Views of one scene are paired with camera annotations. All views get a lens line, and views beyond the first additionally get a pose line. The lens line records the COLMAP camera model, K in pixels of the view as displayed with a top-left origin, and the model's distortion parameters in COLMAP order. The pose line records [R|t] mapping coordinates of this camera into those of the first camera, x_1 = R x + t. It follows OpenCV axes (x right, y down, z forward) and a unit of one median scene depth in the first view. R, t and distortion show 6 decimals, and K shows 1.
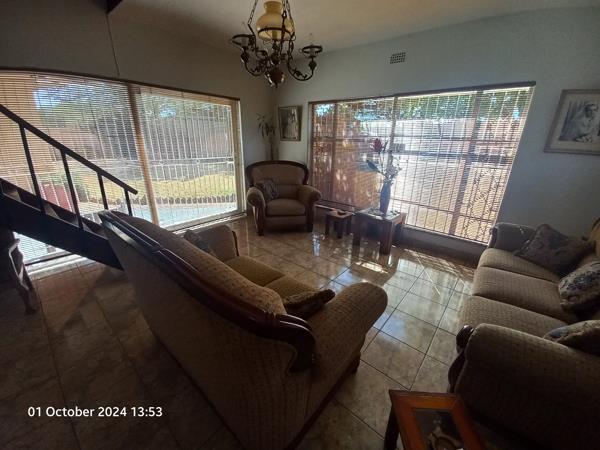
lens RADIAL K [[238.9, 0, 306.4], [0, 238.9, 223.3], [0, 0, 1]] dist [0.015375, -0.014322]
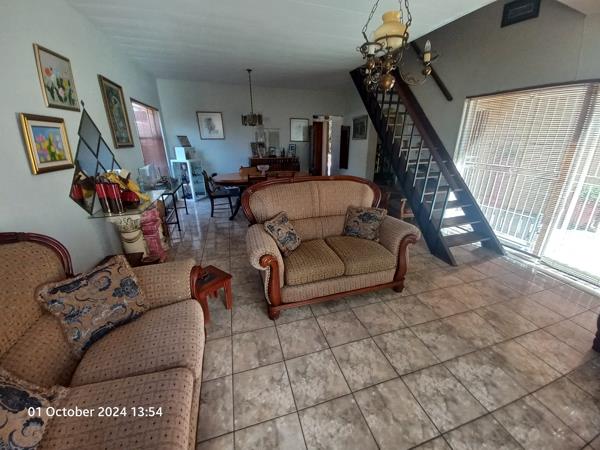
lens RADIAL K [[238.9, 0, 306.4], [0, 238.9, 223.3], [0, 0, 1]] dist [0.015375, -0.014322]
pose [[-0.542803, 0.261547, -0.798096, 0.699448], [-0.287315, 0.835110, 0.469086, -0.343078], [0.789186, 0.483926, -0.378154, 0.969857]]
